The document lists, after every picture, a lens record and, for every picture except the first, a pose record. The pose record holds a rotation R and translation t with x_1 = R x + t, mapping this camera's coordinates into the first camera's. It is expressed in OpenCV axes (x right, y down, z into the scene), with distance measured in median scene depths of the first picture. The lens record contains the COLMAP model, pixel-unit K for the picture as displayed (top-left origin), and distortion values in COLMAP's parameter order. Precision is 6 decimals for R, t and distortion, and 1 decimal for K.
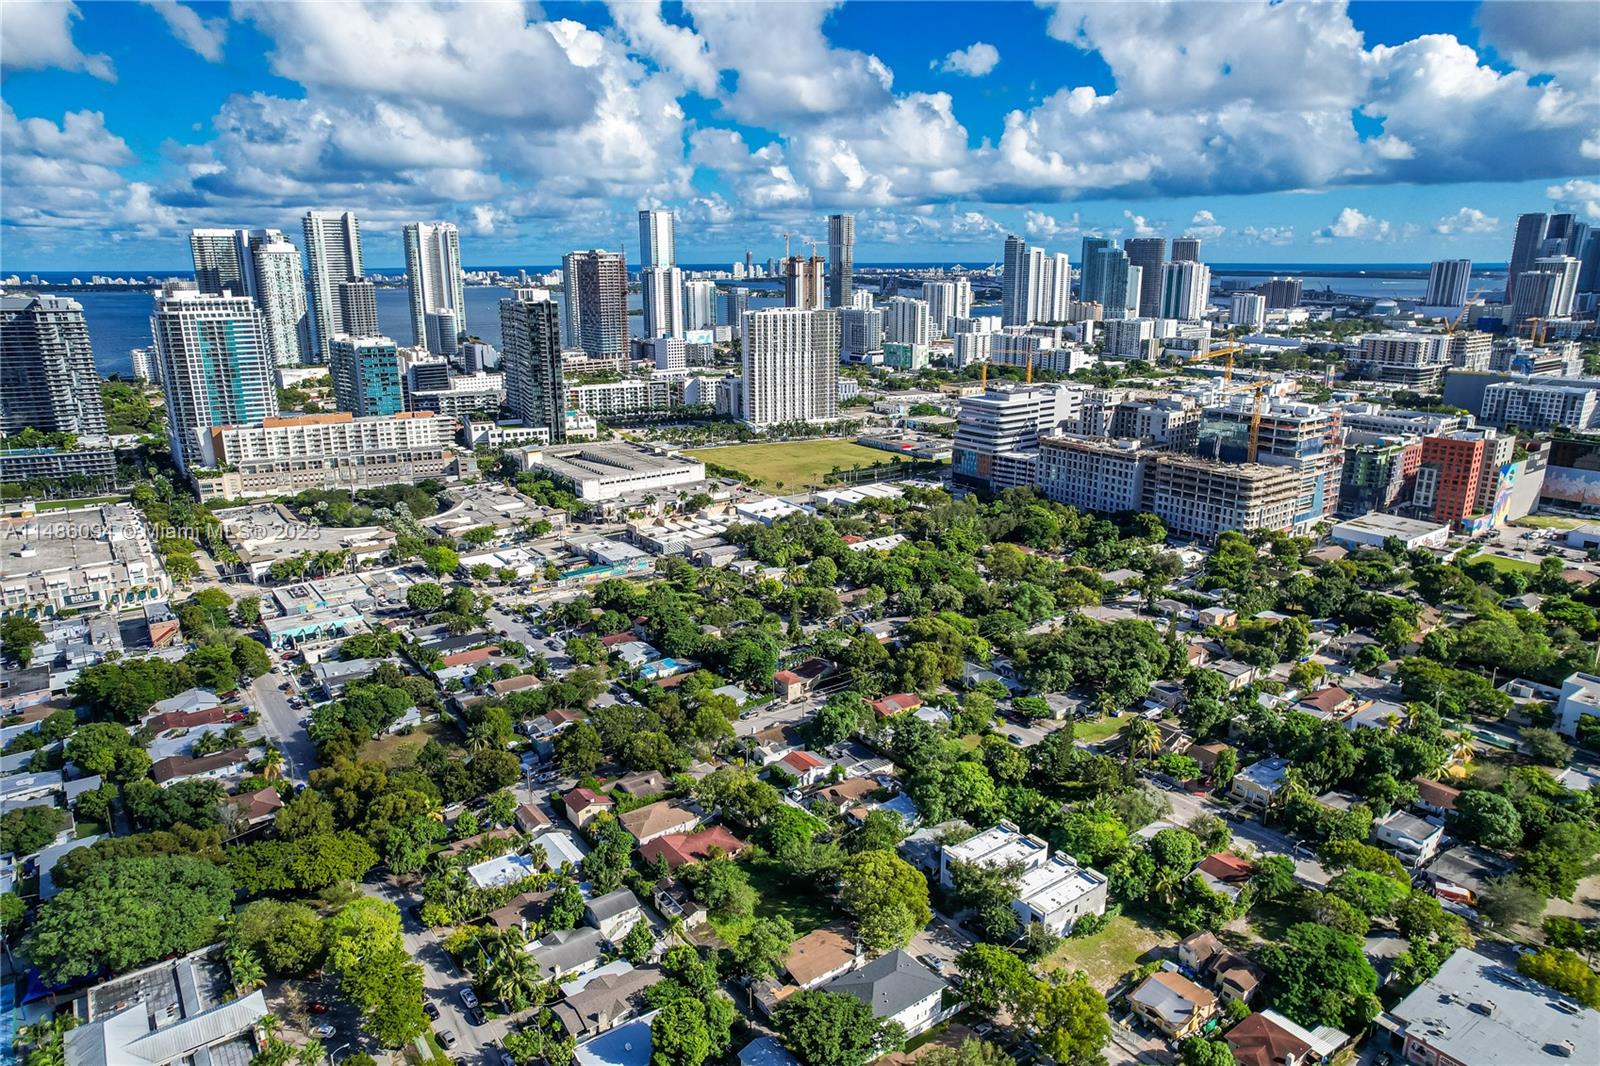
lens RADIAL K [[1023.6, 0, 800.0], [0, 1023.6, 533.0], [0, 0, 1]] dist [-0.058400, 0.062764]
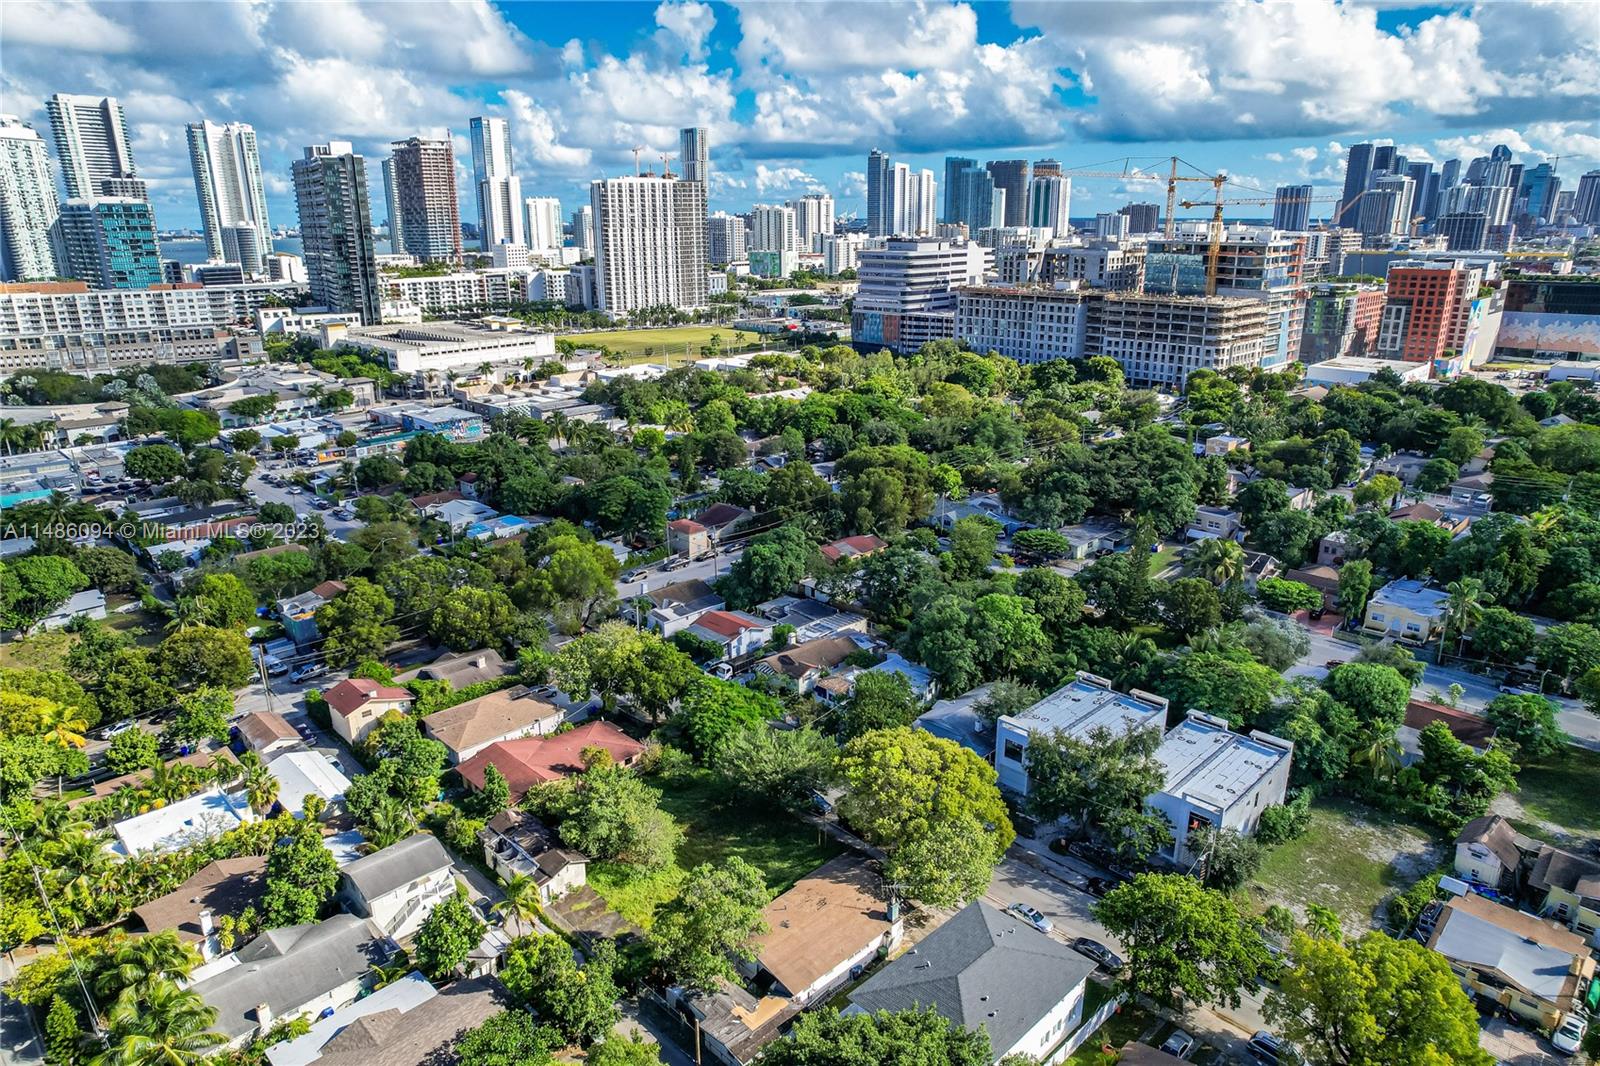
lens RADIAL K [[1023.0, 0, 794.4], [0, 1023.0, 536.2], [0, 0, 1]] dist [-0.081148, 0.079467]
pose [[0.990476, -0.048134, 0.128998, -0.018801], [0.042990, 0.998177, 0.042370, 0.078549], [-0.130802, -0.036421, 0.990739, 0.200841]]
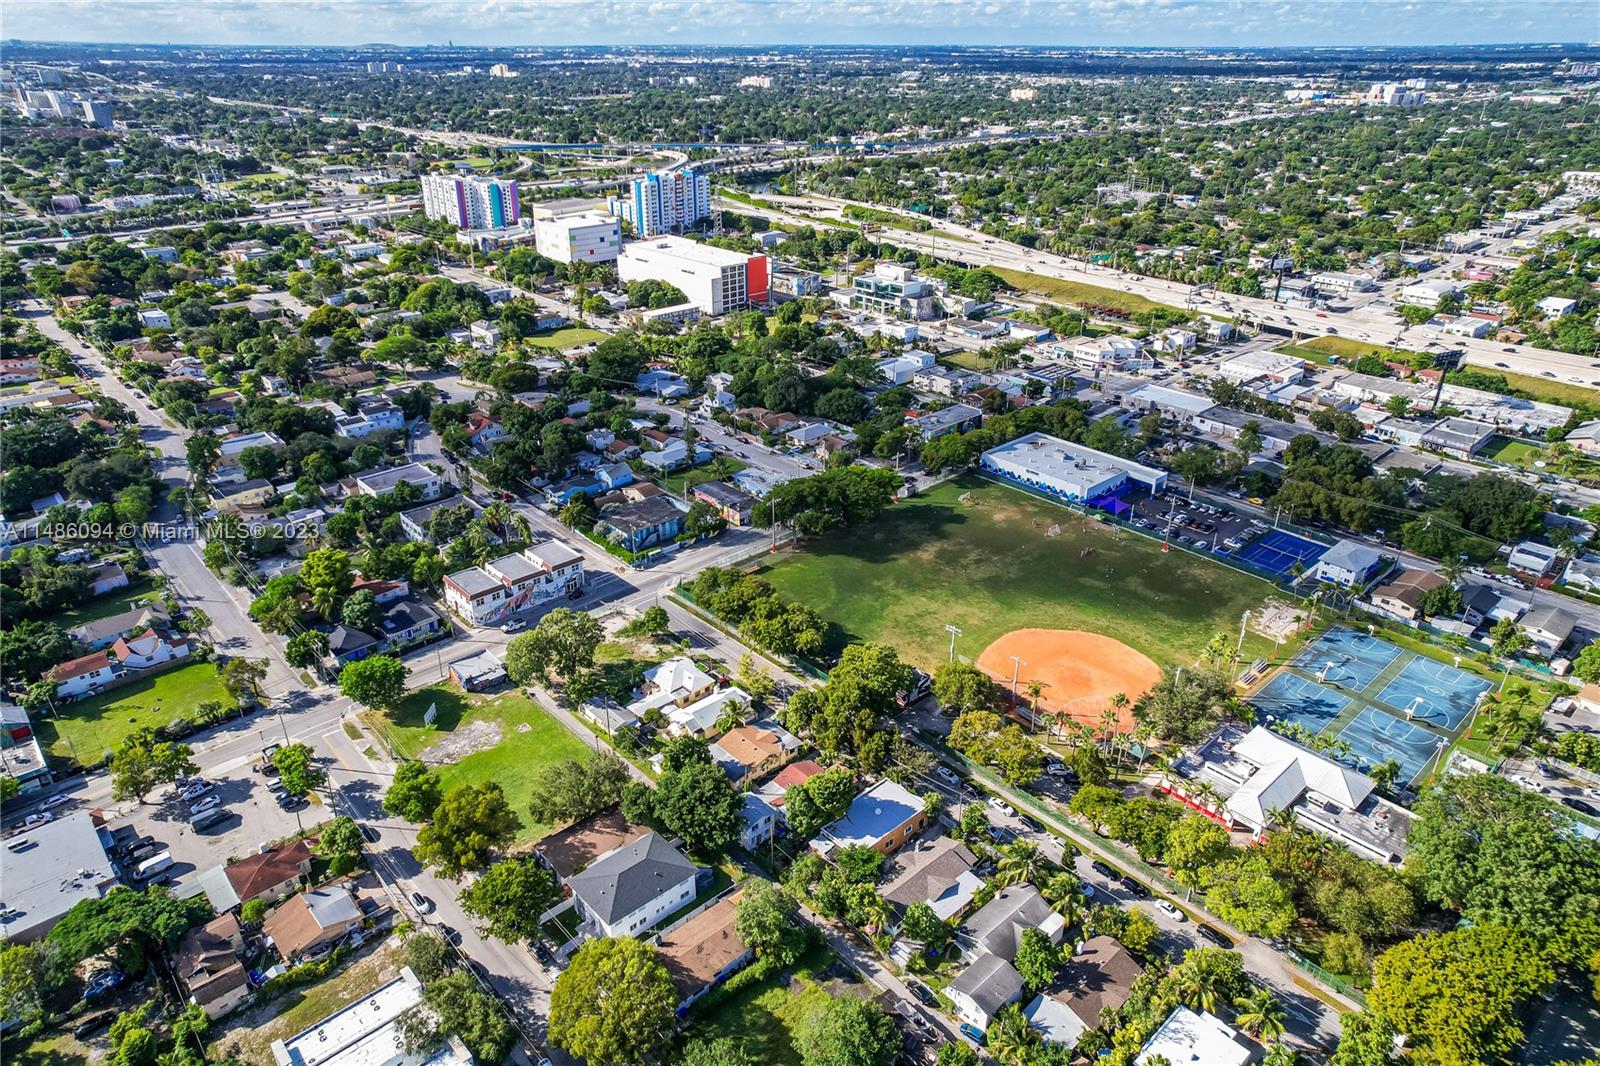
lens RADIAL K [[1021.5, 0, 796.2], [0, 1021.5, 545.1], [0, 0, 1]] dist [-0.076420, 0.069537]
pose [[-0.995155, 0.046870, -0.086429, -0.001379], [-0.022943, 0.744087, 0.667688, -0.149752], [0.095605, 0.666436, -0.739407, 0.549785]]
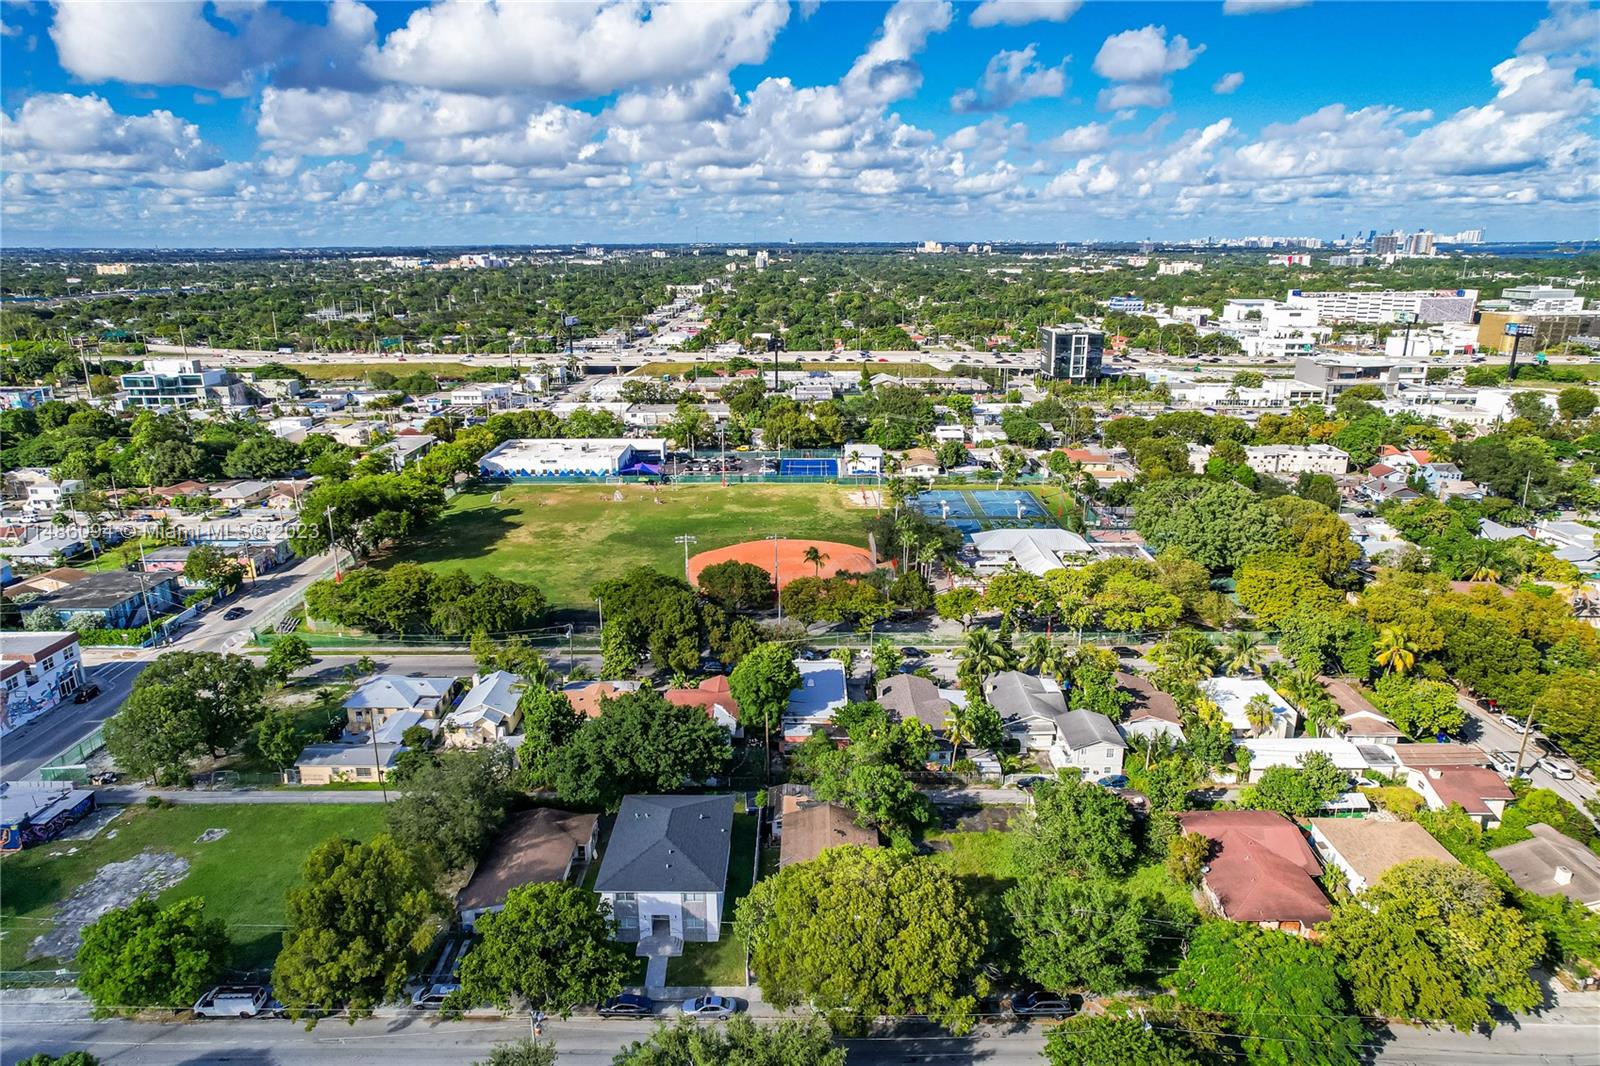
lens RADIAL K [[1004.7, 0, 803.7], [0, 1004.7, 610.2], [0, 0, 1]] dist [-0.037639, 0.042397]
pose [[-0.604024, 0.279764, -0.746249, 0.162537], [-0.205804, 0.849849, 0.485182, 0.008275], [0.769935, 0.446642, -0.455752, 0.467500]]
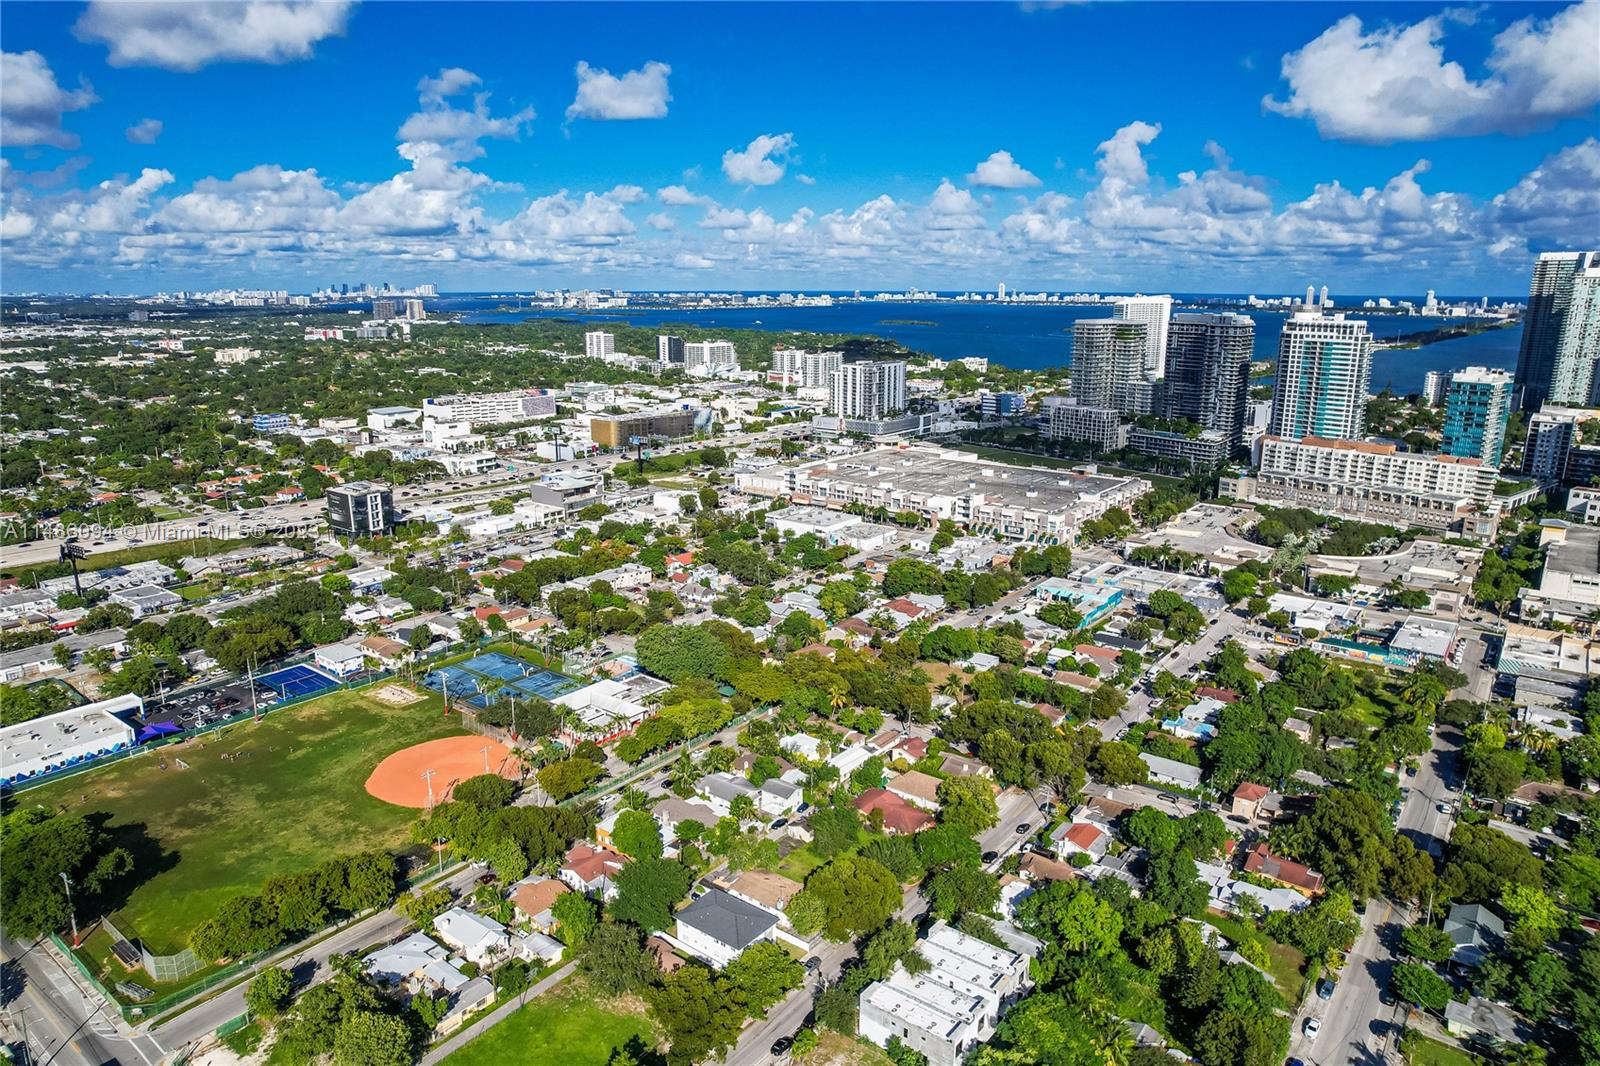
lens RADIAL K [[1051.2, 0, 800.0], [0, 1051.2, 533.0], [0, 0, 1]] dist [-0.083434, 0.083172]
pose [[0.268939, 0.230691, -0.935122, 0.403871], [-0.255946, 0.953102, 0.161517, -0.064874], [0.928528, 0.195903, 0.315371, 0.227185]]
